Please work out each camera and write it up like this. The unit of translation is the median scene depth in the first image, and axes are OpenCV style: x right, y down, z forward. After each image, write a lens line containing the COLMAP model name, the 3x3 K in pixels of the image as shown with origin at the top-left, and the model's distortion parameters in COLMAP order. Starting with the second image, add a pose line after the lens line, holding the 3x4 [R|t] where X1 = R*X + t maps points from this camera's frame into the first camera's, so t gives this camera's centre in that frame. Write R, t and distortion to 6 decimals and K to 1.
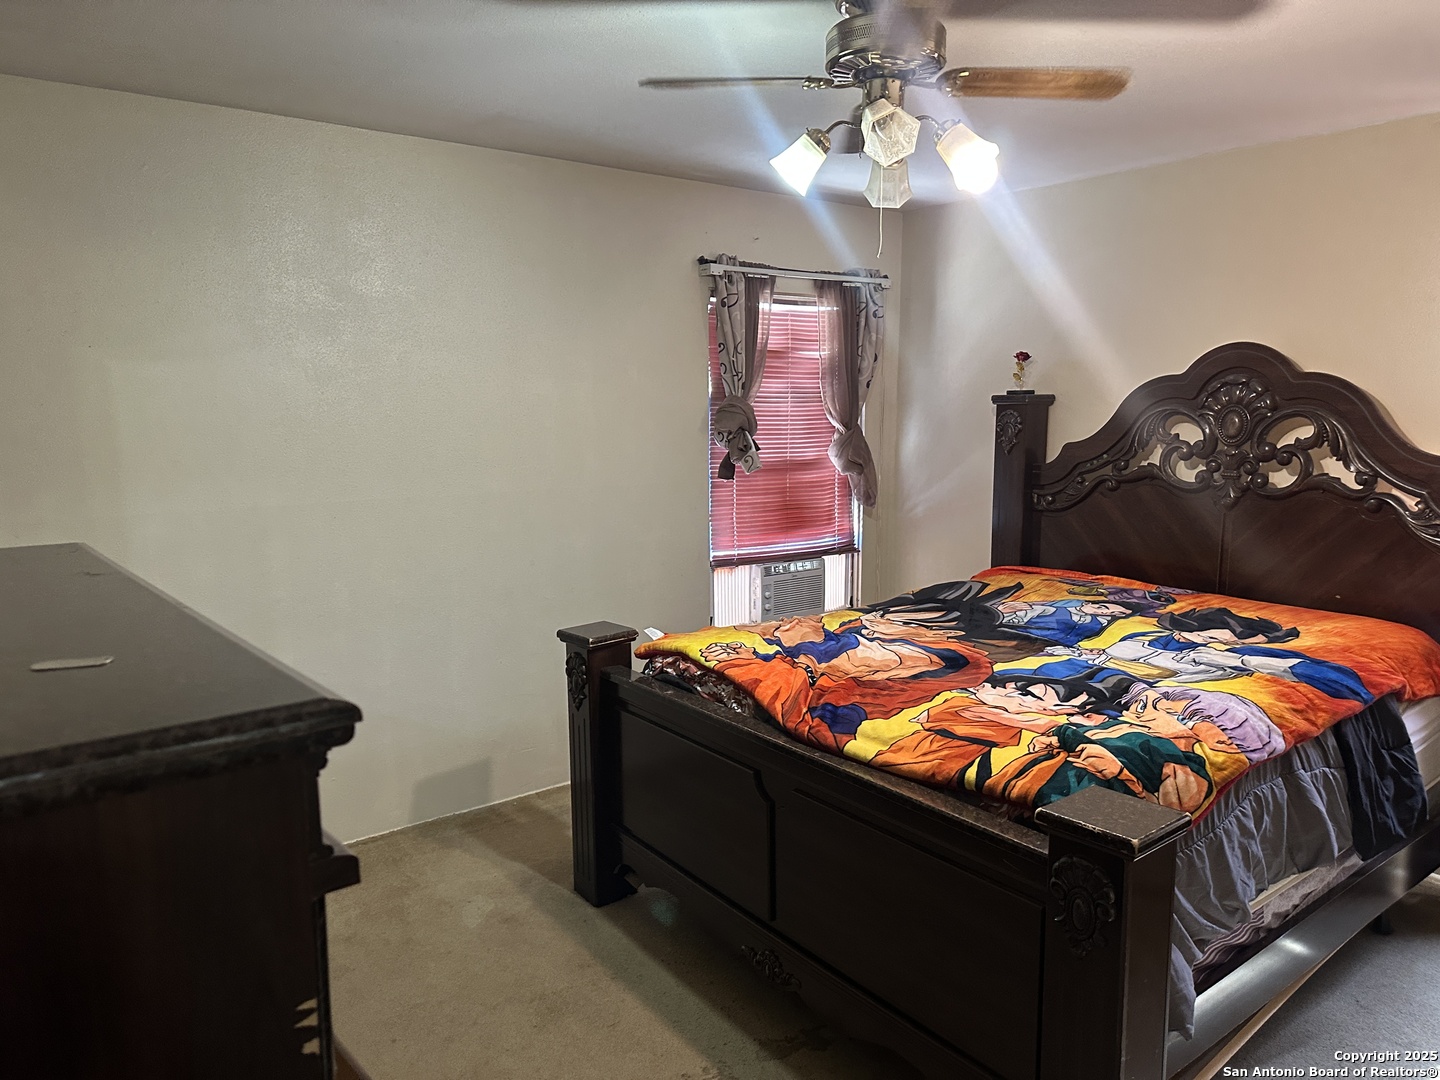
lens RADIAL K [[1008.5, 0, 714.3], [0, 1008.5, 543.8], [0, 0, 1]] dist [0.057622, -0.075137]
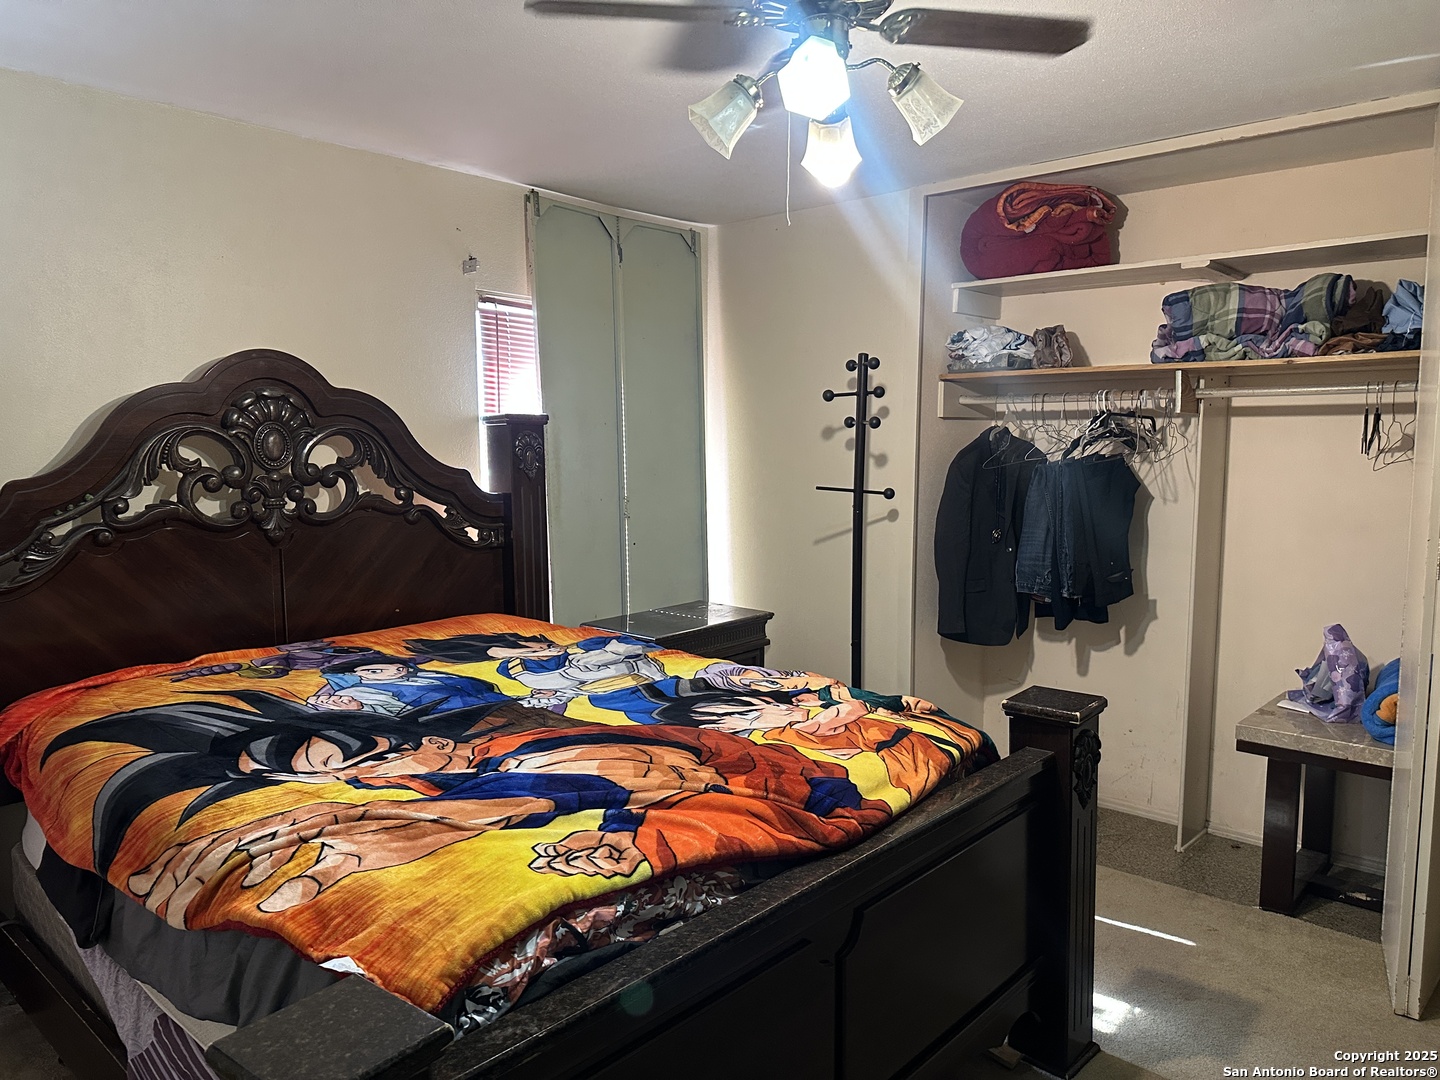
lens RADIAL K [[1008.5, 0, 716.2], [0, 1008.5, 539.8], [0, 0, 1]] dist [0.057622, -0.075137]
pose [[-0.206451, -0.088616, 0.974436, -0.348339], [0.144592, 0.982193, 0.119956, -0.074621], [-0.967714, 0.165661, -0.189961, 0.699715]]
